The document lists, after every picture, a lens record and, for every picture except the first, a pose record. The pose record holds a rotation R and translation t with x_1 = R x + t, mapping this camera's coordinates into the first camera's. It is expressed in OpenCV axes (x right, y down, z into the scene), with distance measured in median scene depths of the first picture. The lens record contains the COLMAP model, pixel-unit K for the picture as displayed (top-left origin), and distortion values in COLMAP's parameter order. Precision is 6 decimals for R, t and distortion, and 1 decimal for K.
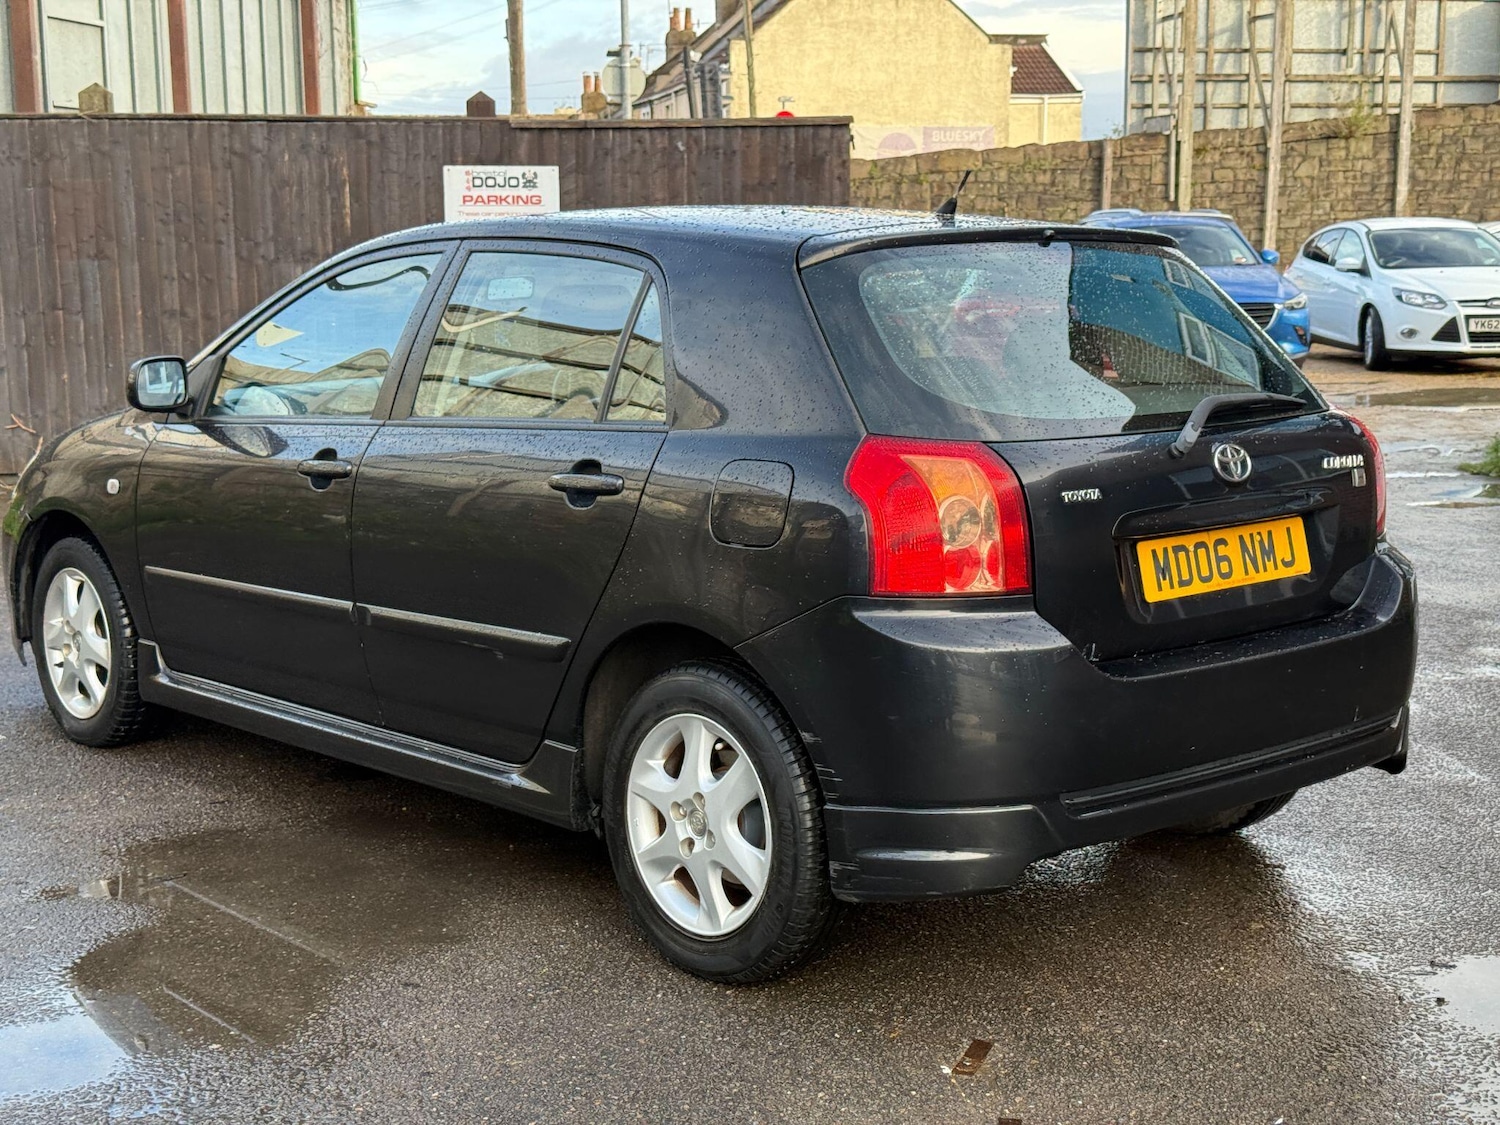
lens RADIAL K [[2115.3, 0, 750.9], [0, 2115.3, 554.9], [0, 0, 1]] dist [0.210257, -0.427645]
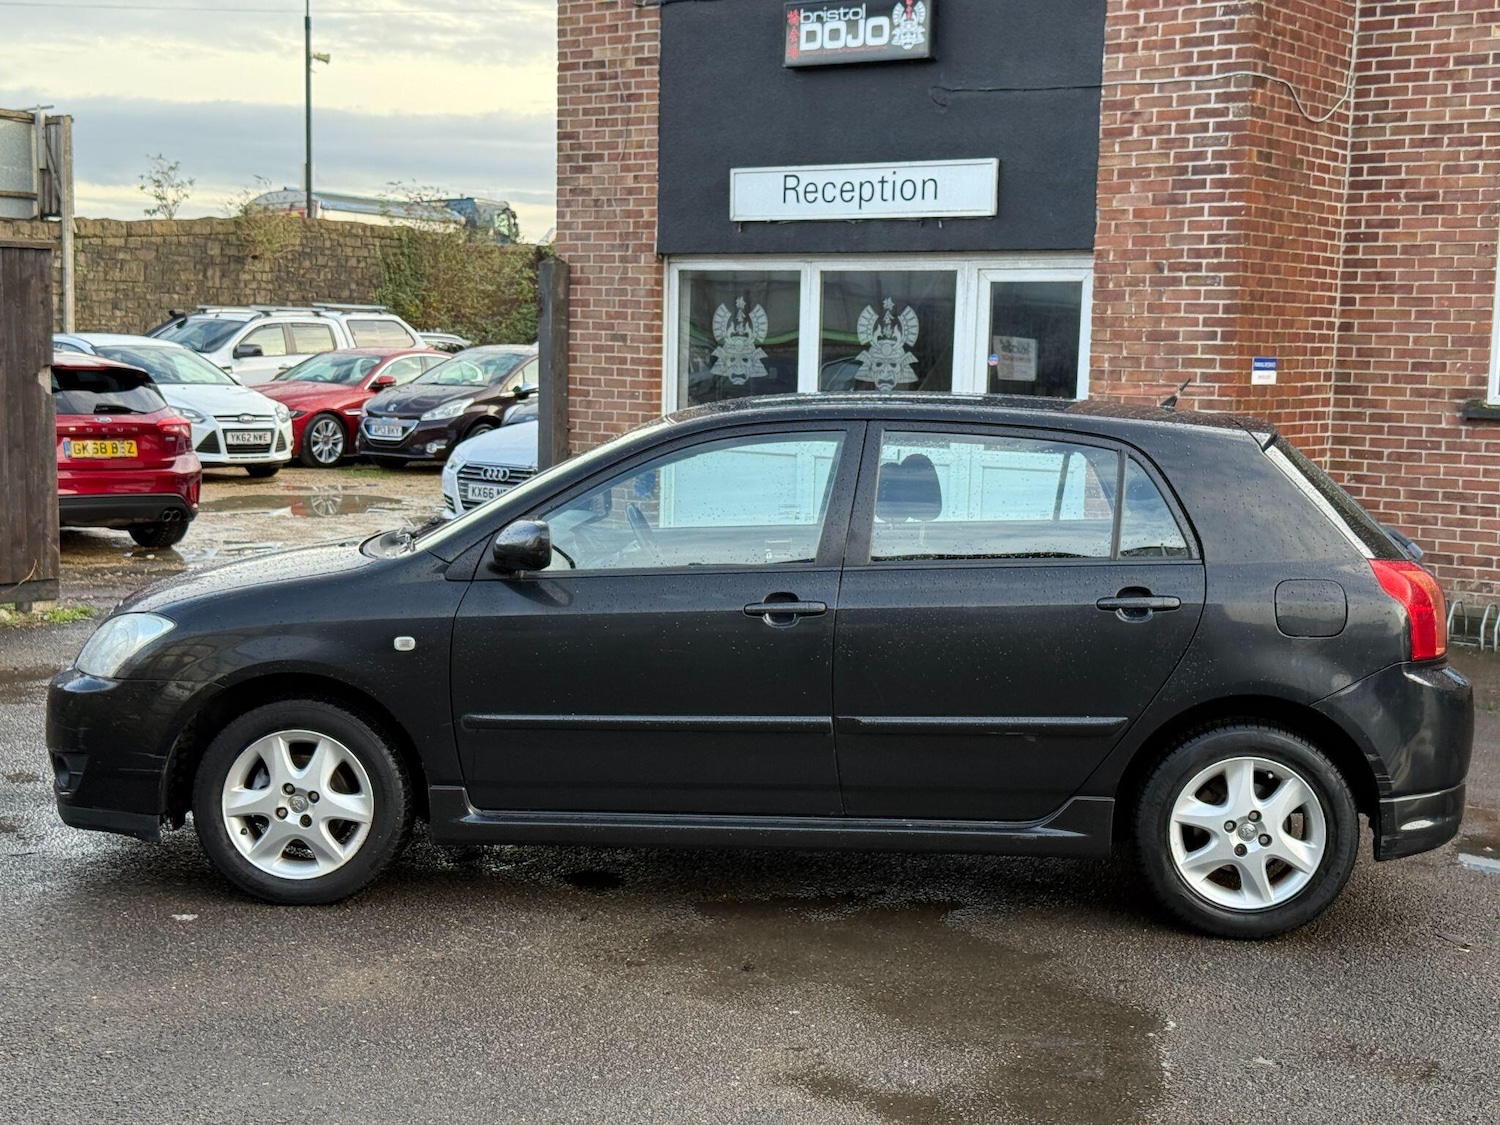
lens RADIAL K [[2146.6, 0, 750.8], [0, 2146.6, 568.5], [0, 0, 1]] dist [0.184299, -0.397675]
pose [[0.693831, -0.049539, 0.718432, -0.985364], [0.075628, 0.997127, -0.004282, -0.054163], [-0.716156, 0.057304, 0.695584, 0.153564]]
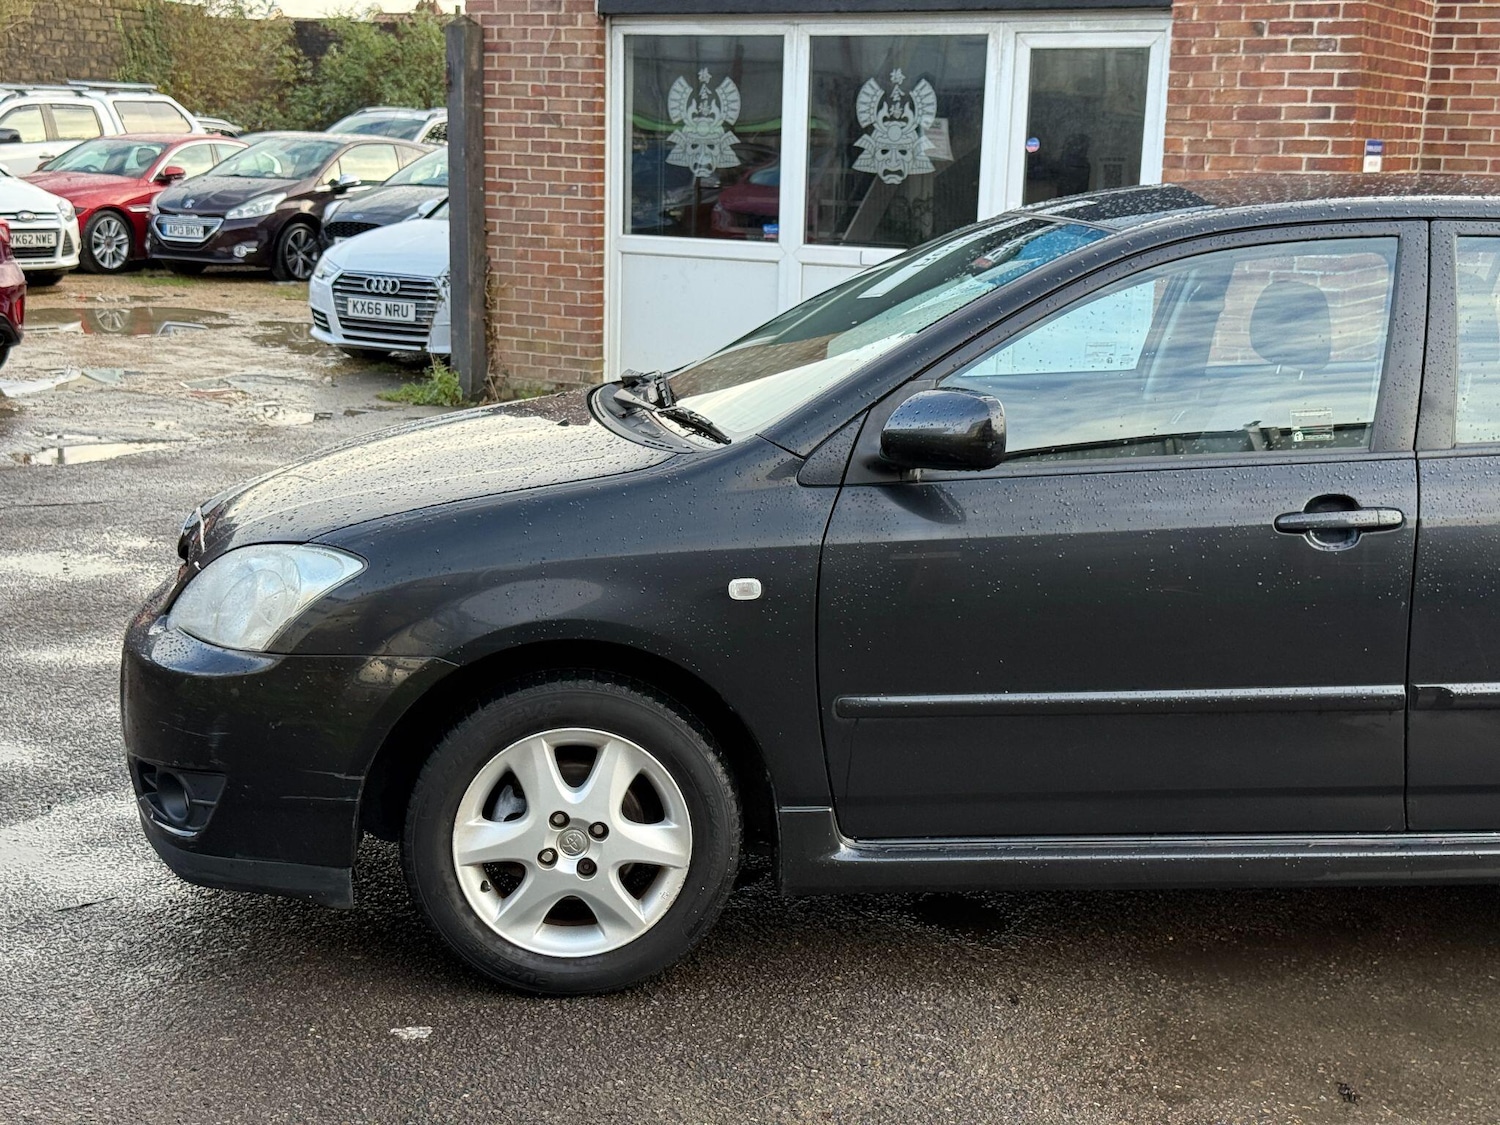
lens RADIAL K [[2127.4, 0, 748.0], [0, 2127.4, 588.0], [0, 0, 1]] dist [0.217005, -0.559079]
pose [[0.591014, -0.139901, 0.794437, -0.860995], [0.088456, 0.990147, 0.108560, -0.109094], [-0.801797, 0.006112, 0.597565, 0.642198]]
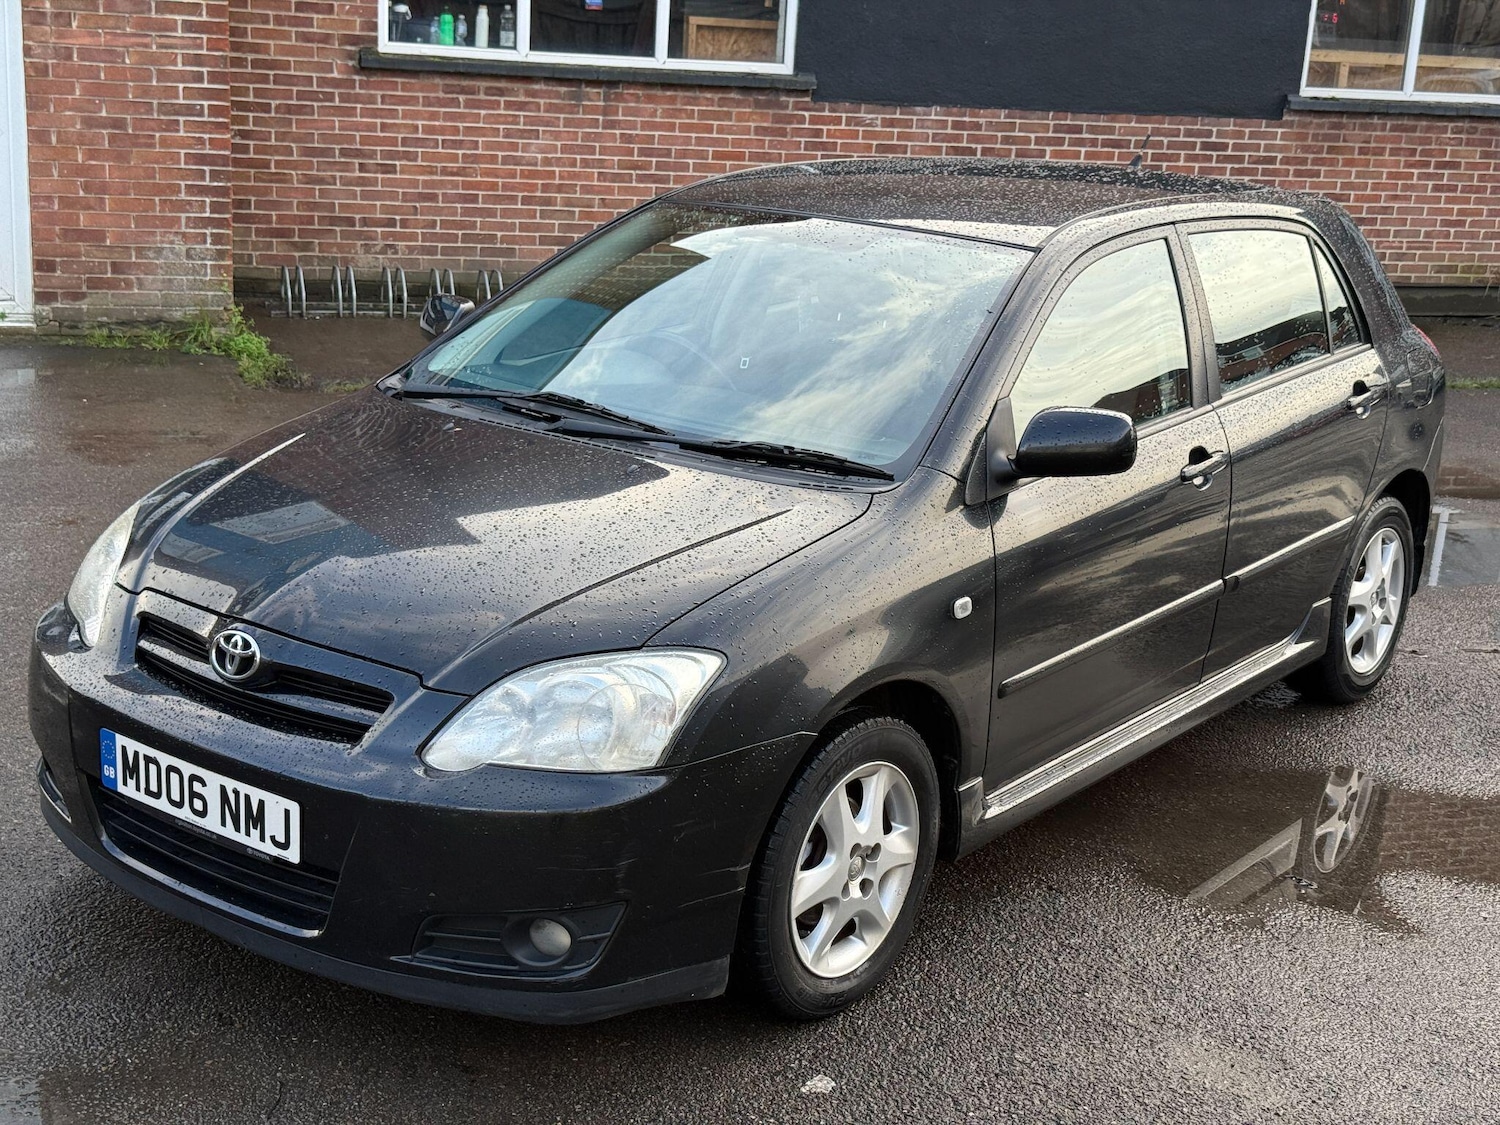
lens RADIAL K [[2119.2, 0, 790.8], [0, 2119.2, 564.3], [0, 0, 1]] dist [0.227162, -0.530680]
pose [[-0.206333, -0.264579, 0.942032, -1.021147], [0.082389, 0.954632, 0.286163, -0.273860], [-0.975007, 0.136658, -0.175174, 1.248877]]
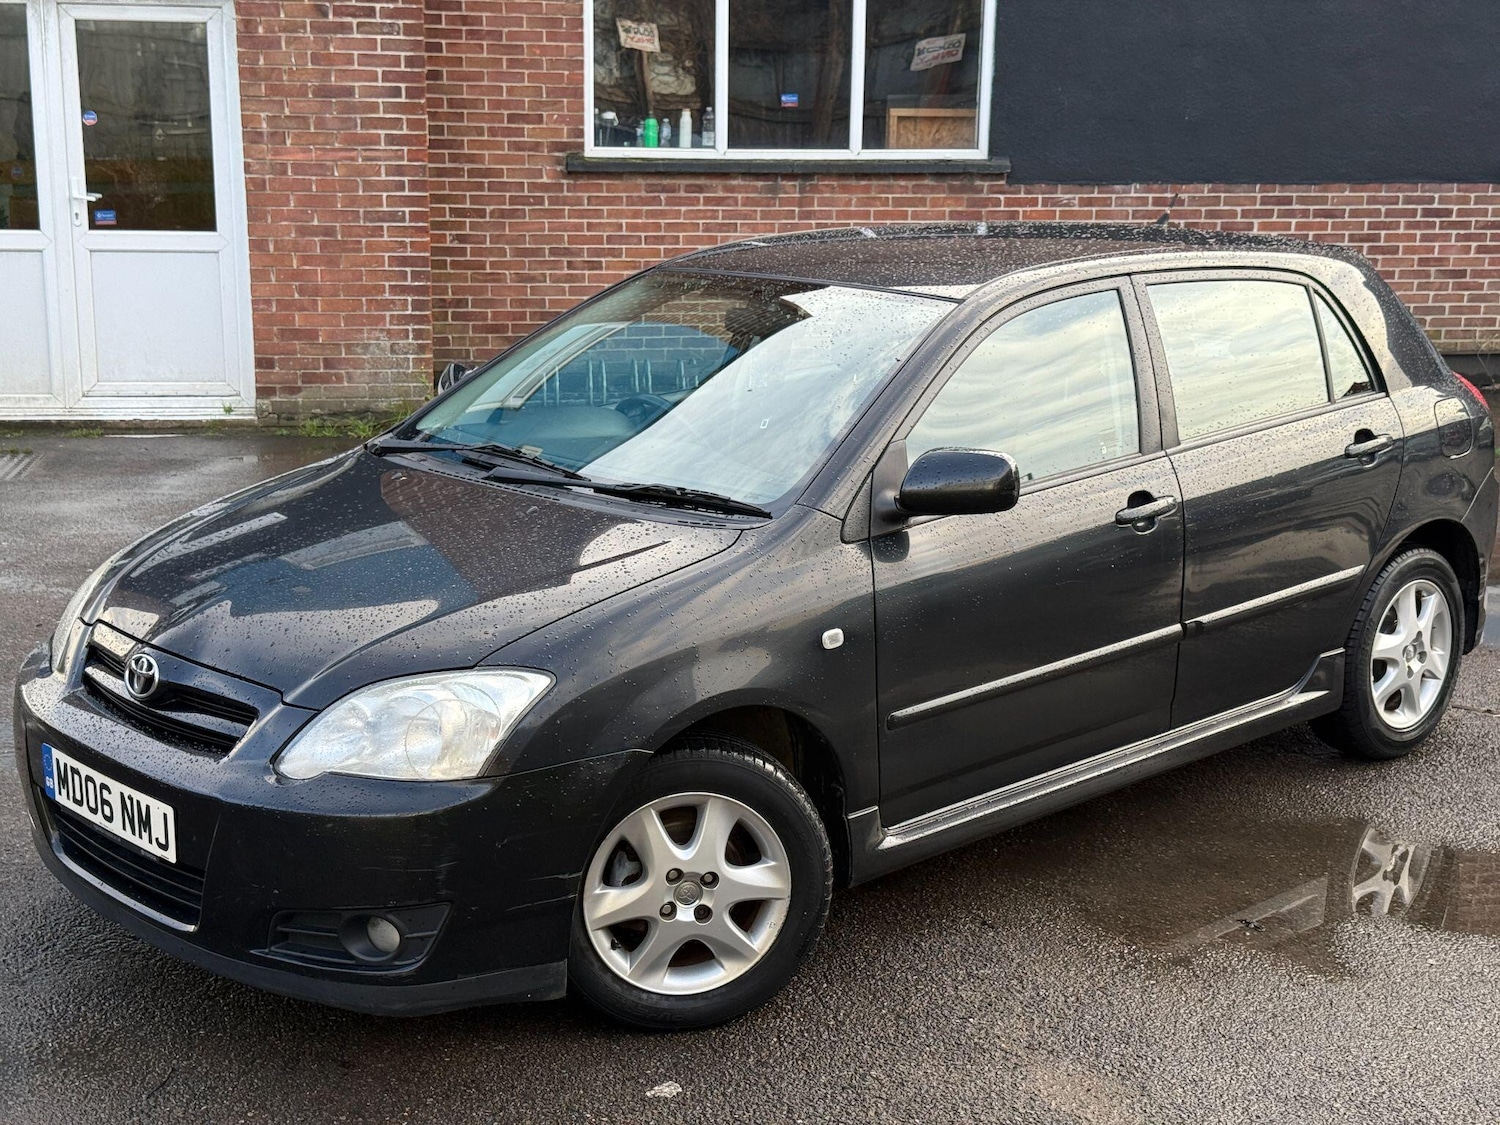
lens RADIAL K [[2127.7, 0, 750.7], [0, 2127.7, 566.0], [0, 0, 1]] dist [0.179840, -0.290170]
pose [[-0.027551, -0.220454, 0.975008, -1.089788], [0.132108, 0.966020, 0.222155, -0.242635], [-0.990852, 0.134927, 0.002509, 1.080538]]
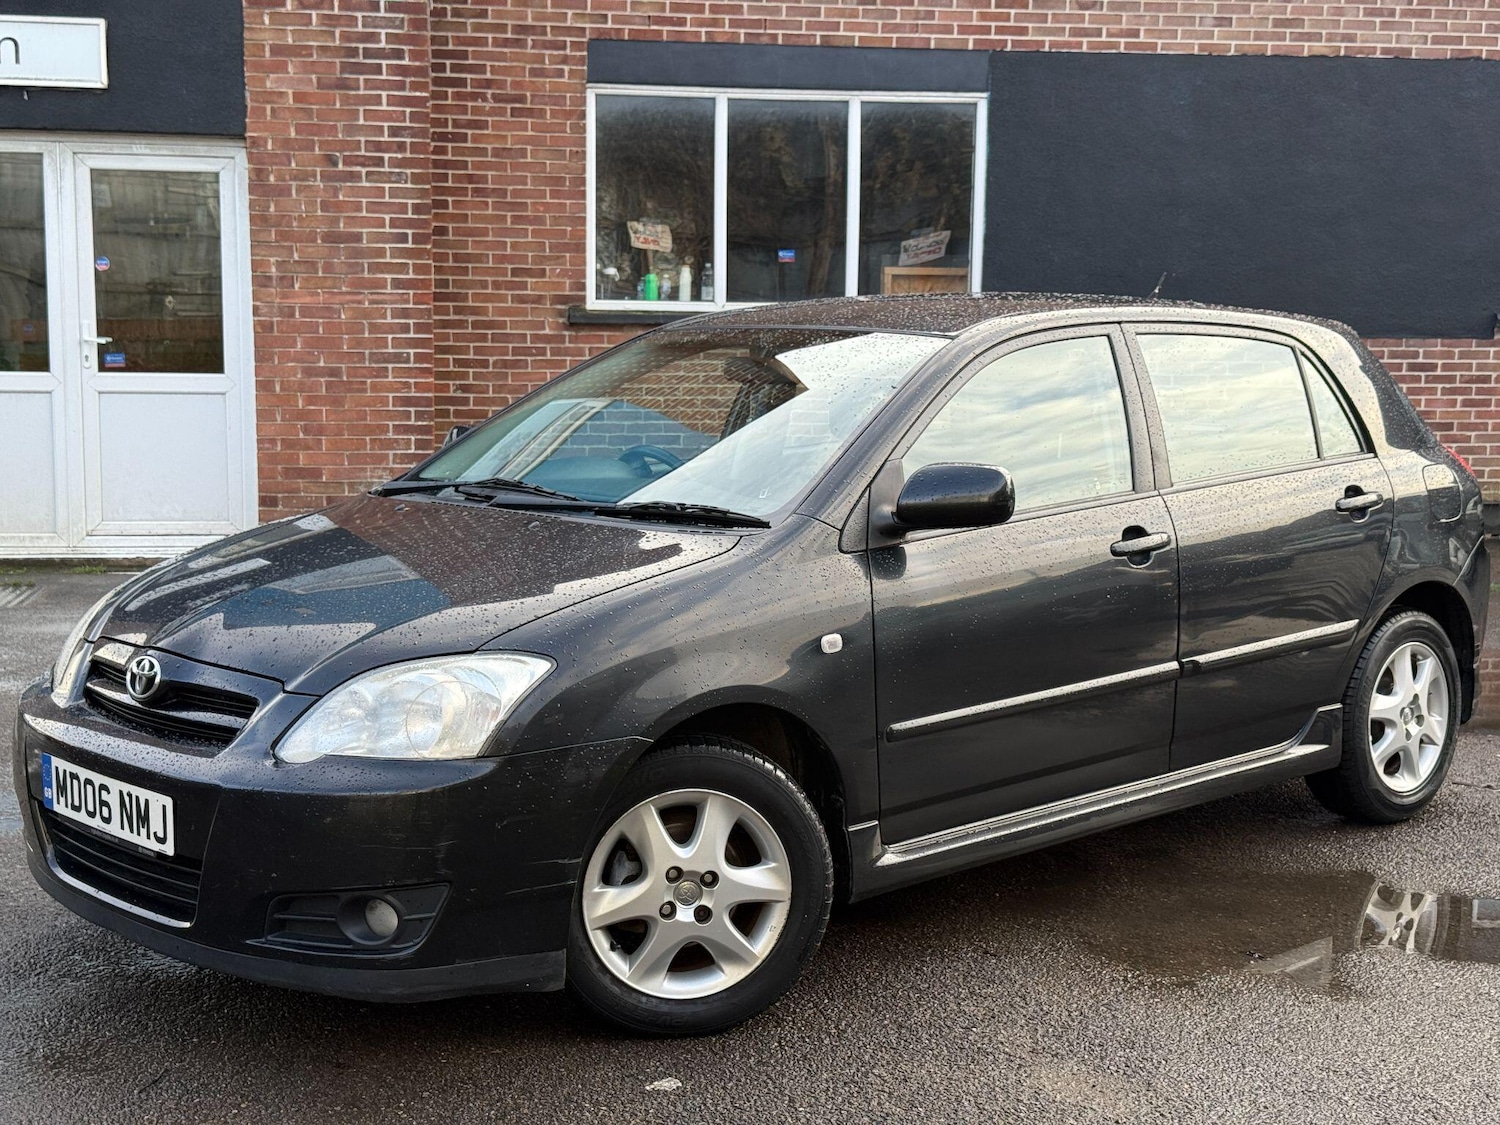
lens RADIAL K [[2130.2, 0, 757.4], [0, 2130.2, 571.4], [0, 0, 1]] dist [0.153697, -0.110668]
pose [[-0.031623, -0.122096, 0.992014, -1.111607], [0.134389, 0.982979, 0.125268, -0.165767], [-0.990424, 0.137277, -0.014676, 1.091601]]
